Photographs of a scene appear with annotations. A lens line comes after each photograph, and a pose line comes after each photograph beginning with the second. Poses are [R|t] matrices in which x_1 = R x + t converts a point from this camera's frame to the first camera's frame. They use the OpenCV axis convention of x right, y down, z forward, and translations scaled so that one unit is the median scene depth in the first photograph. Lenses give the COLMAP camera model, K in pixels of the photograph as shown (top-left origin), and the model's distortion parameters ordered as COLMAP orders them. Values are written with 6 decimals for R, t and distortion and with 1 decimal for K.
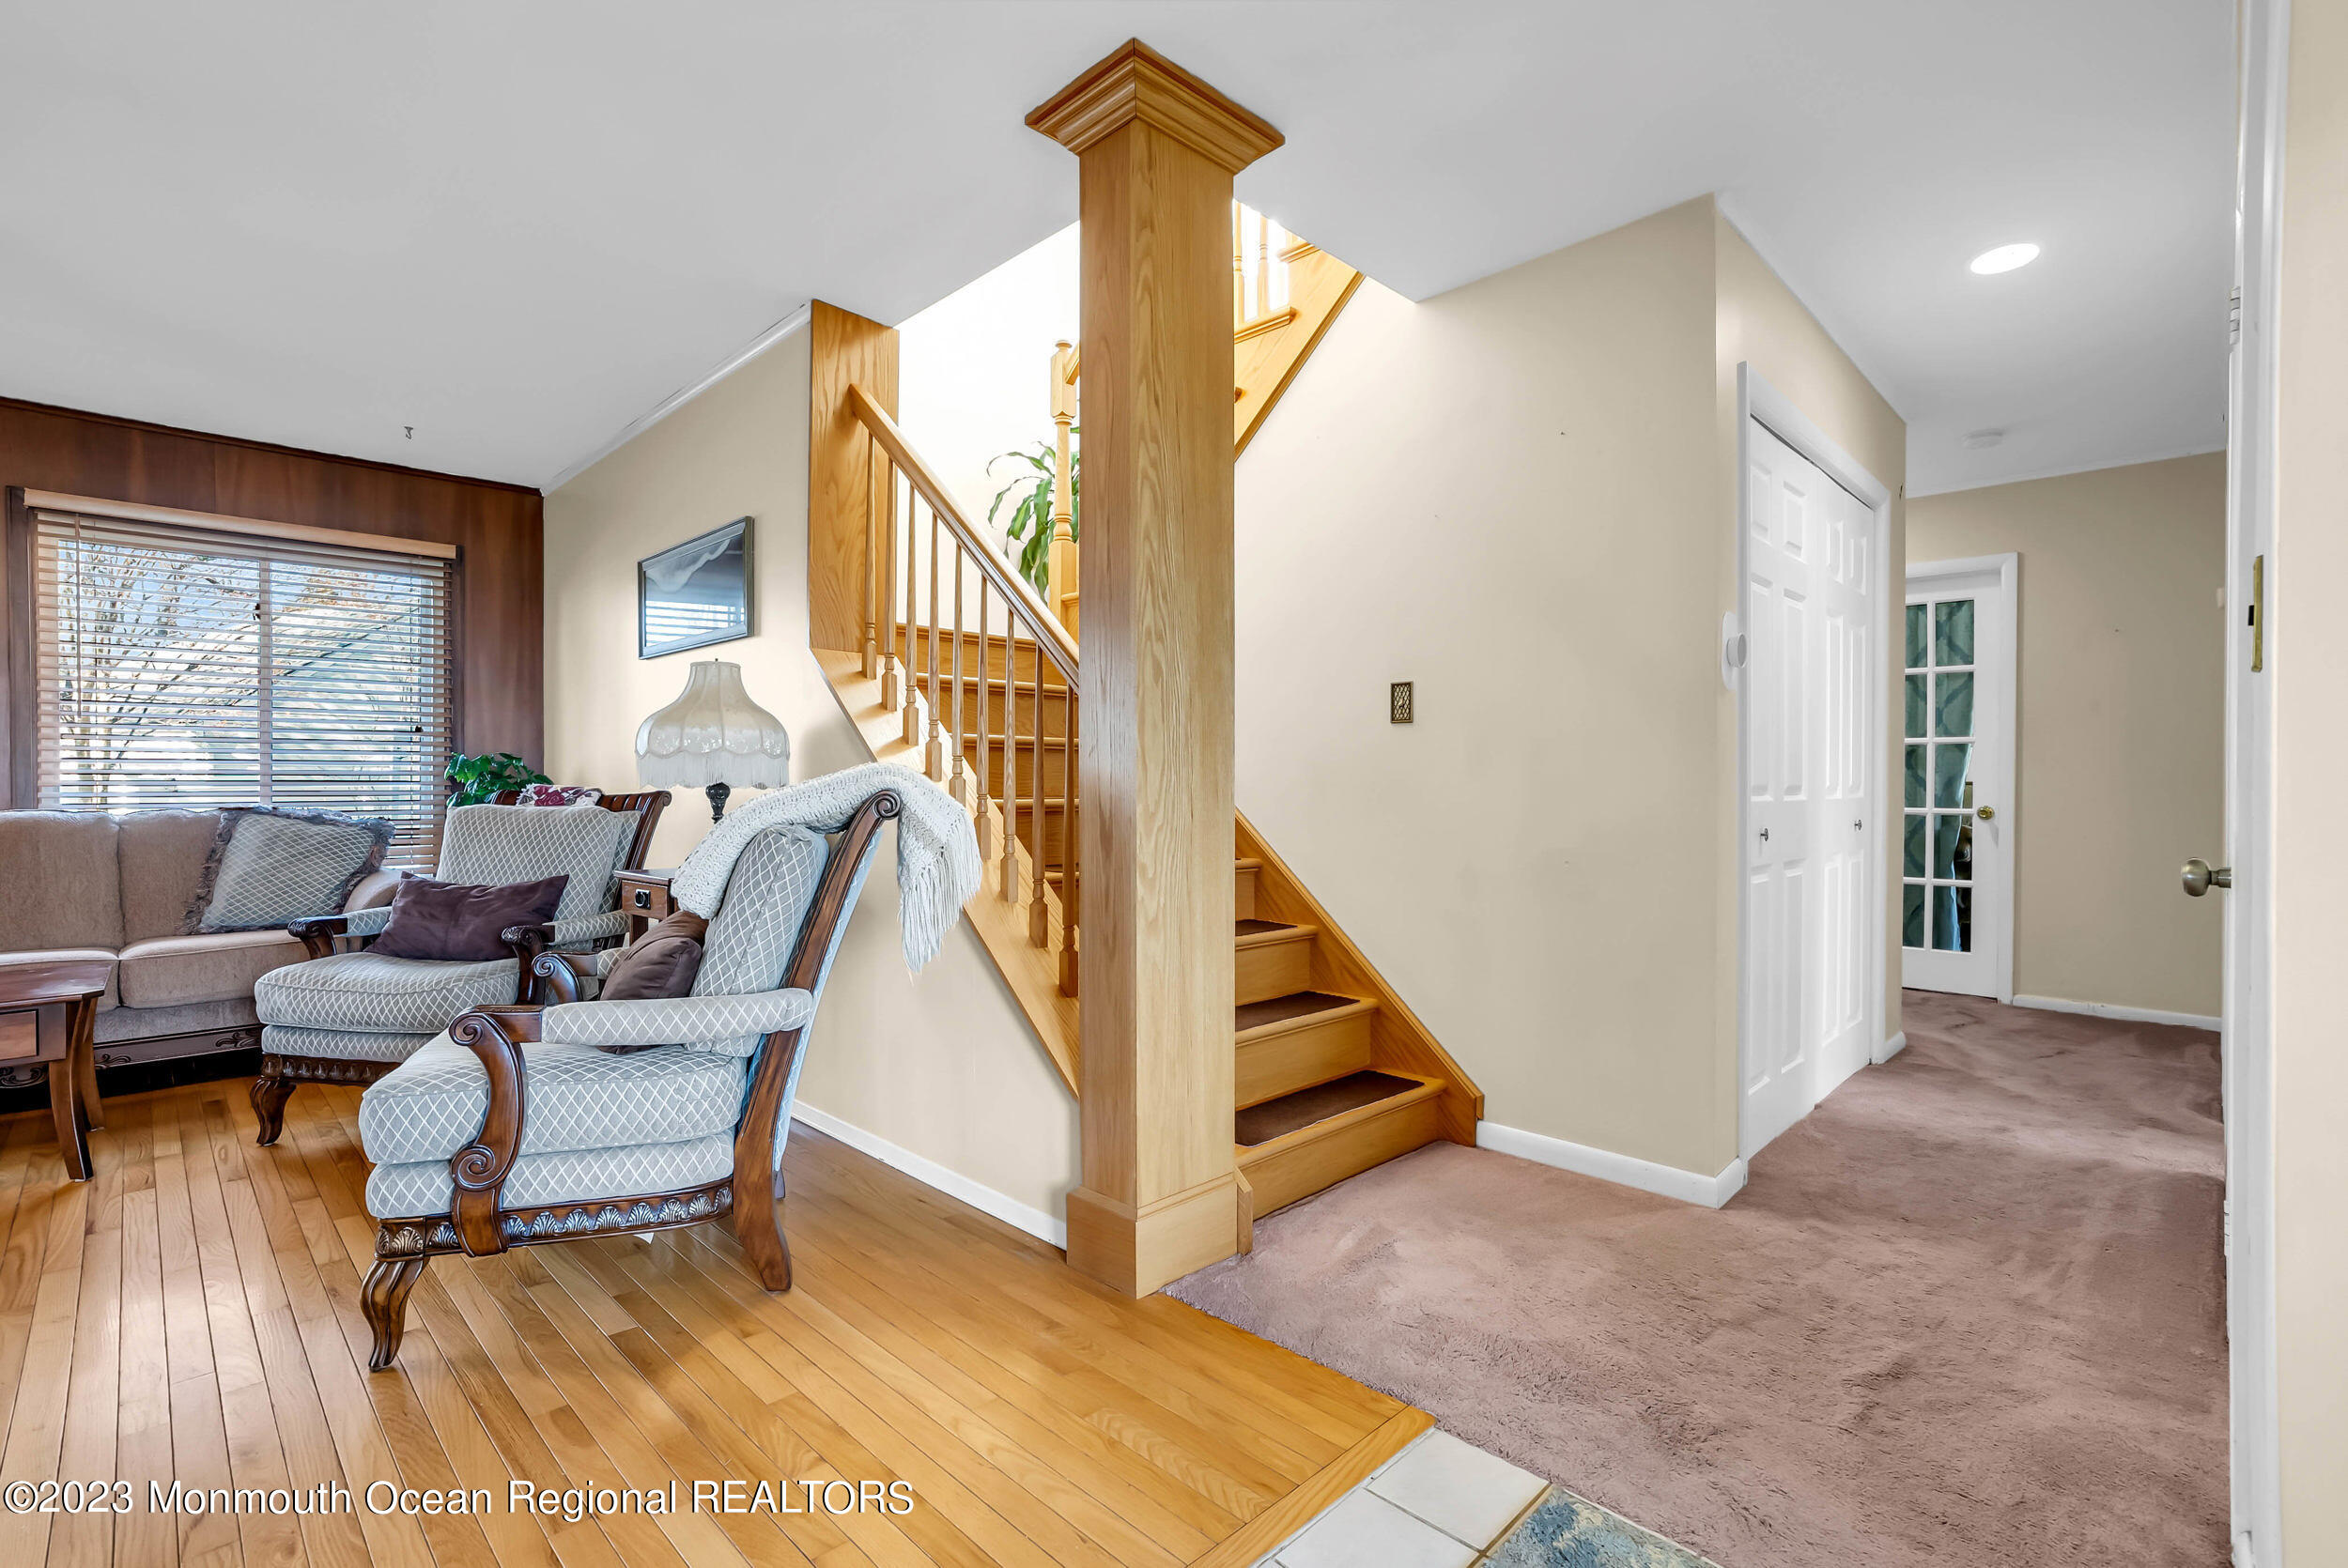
lens RADIAL K [[1071.3, 0, 1182.7], [0, 1071.3, 772.4], [0, 0, 1]] dist [-0.025191, 0.010540]
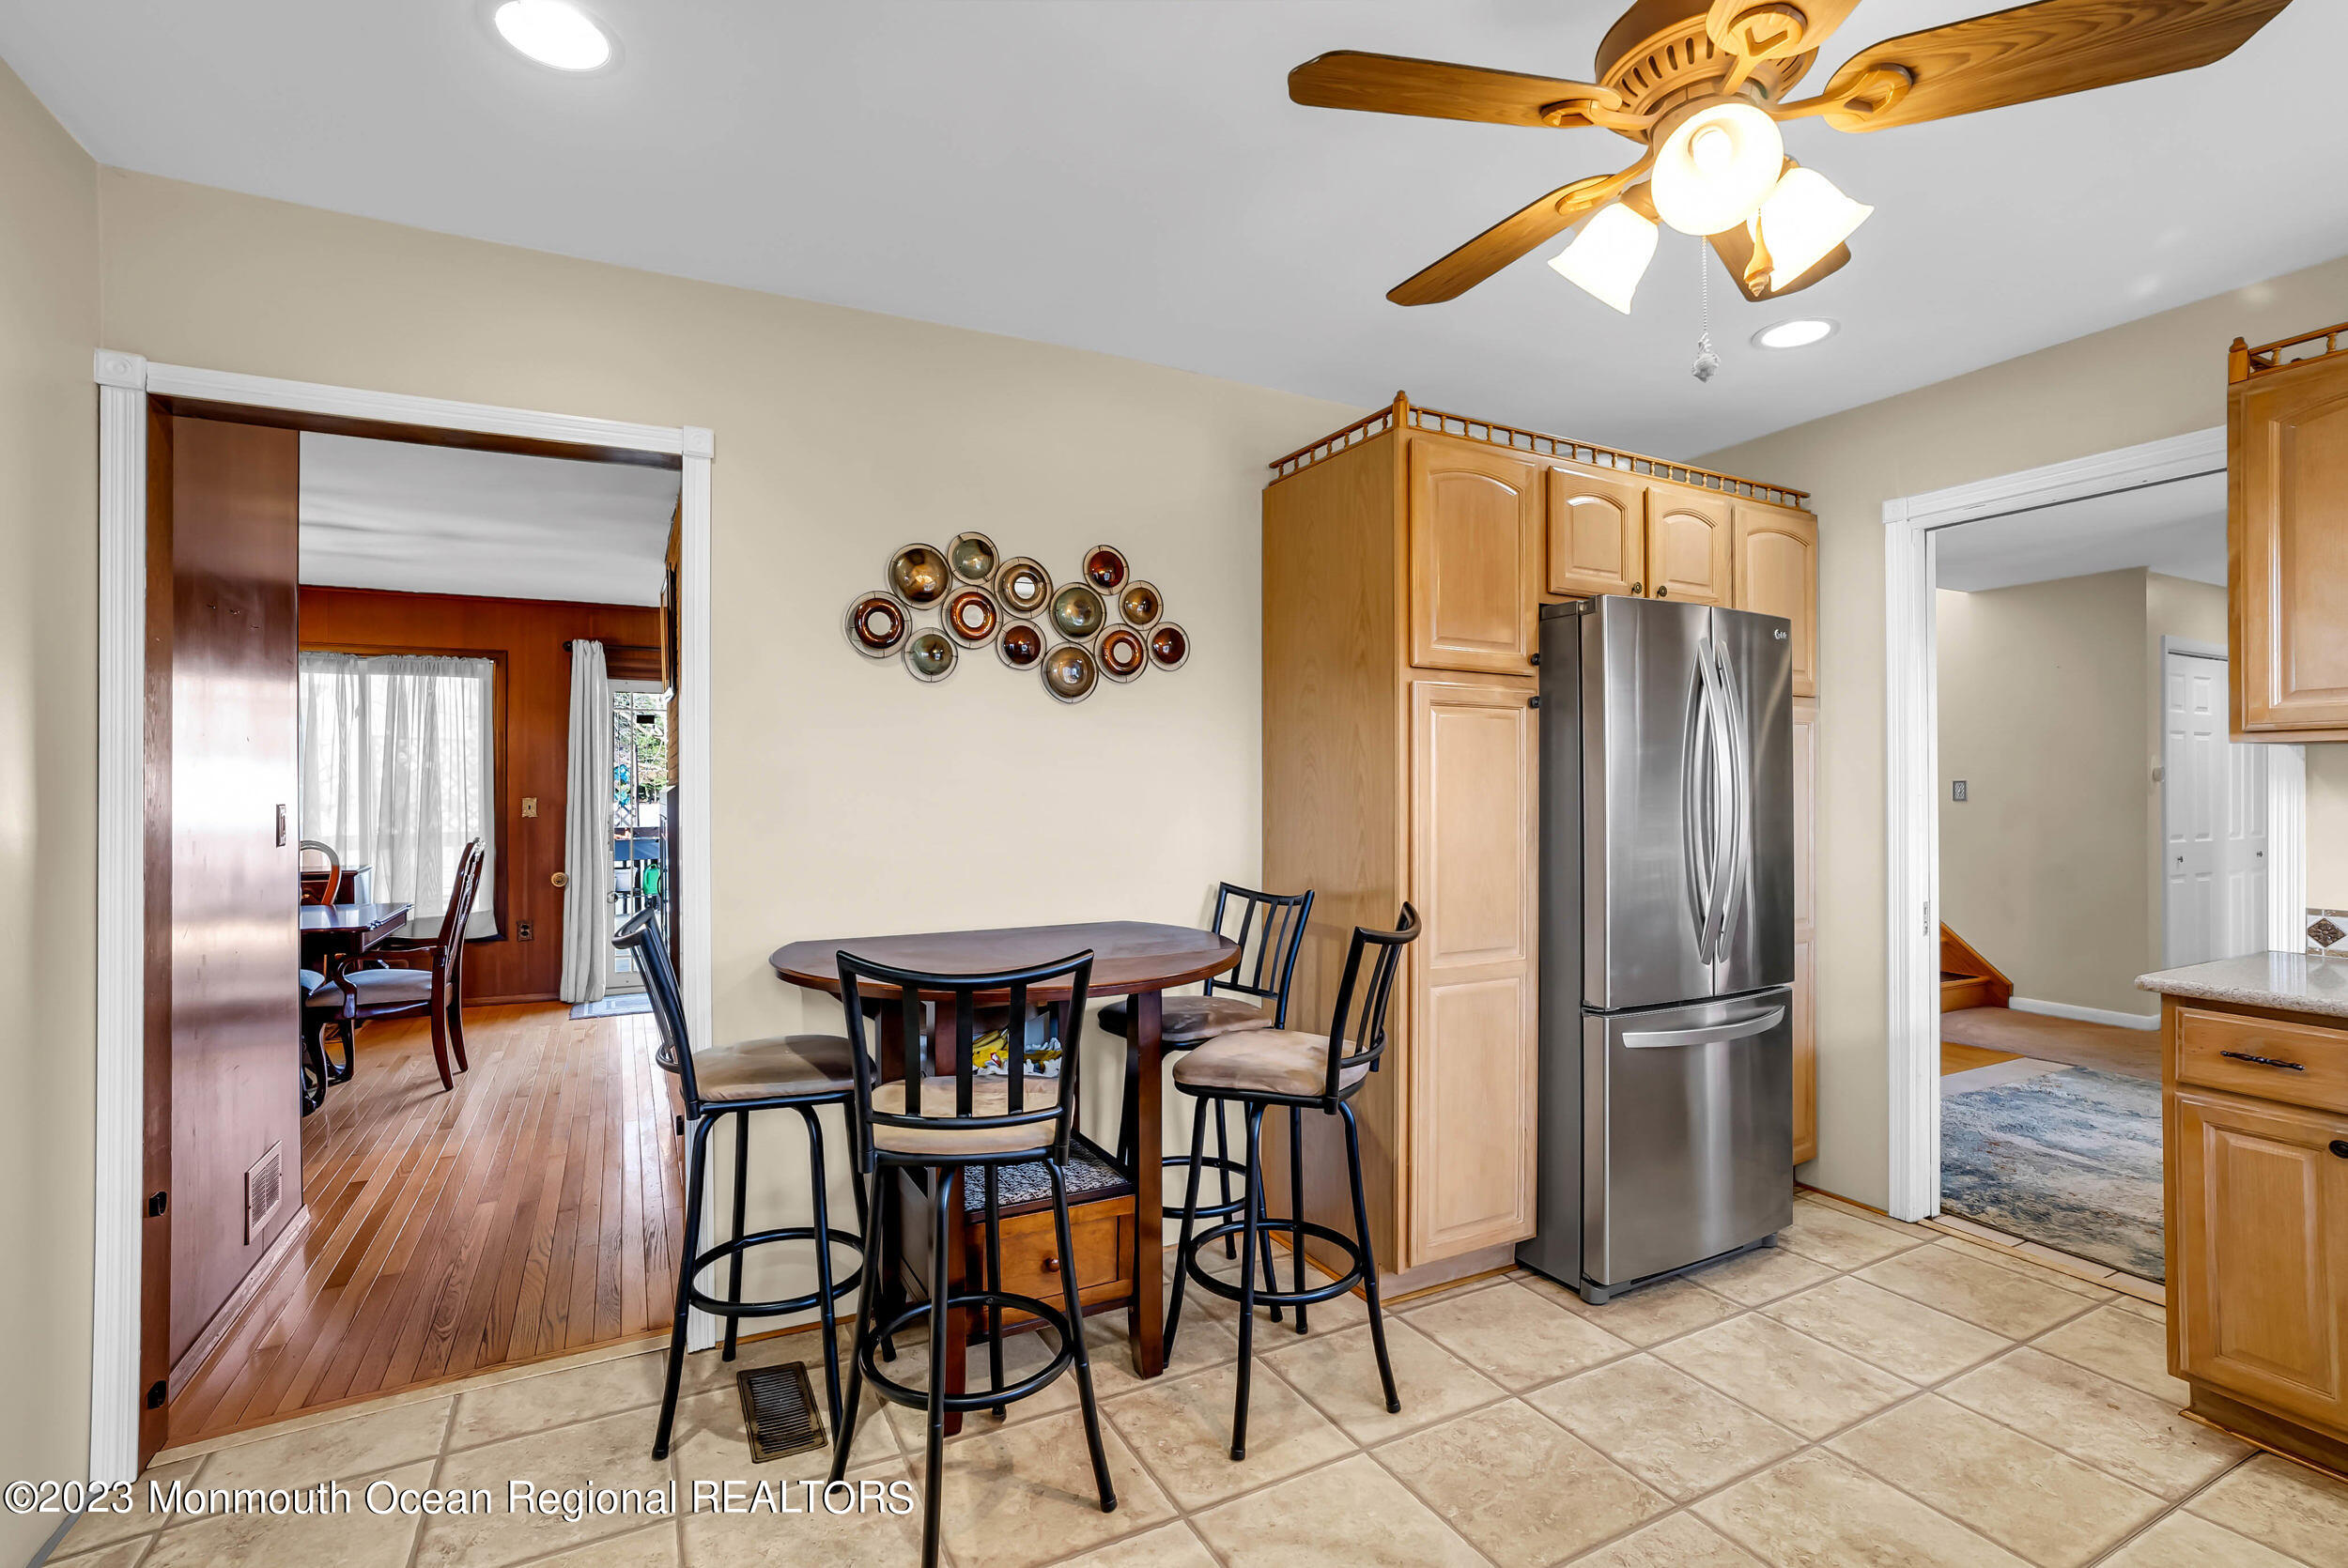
lens RADIAL K [[1071.3, 0, 1167.6], [0, 1071.3, 778.1], [0, 0, 1]] dist [-0.025191, 0.010540]
pose [[0.953110, -0.006819, -0.302547, -0.649603], [0.005105, 0.999966, -0.006457, -0.089008], [0.302580, 0.004610, 0.953113, -1.437444]]
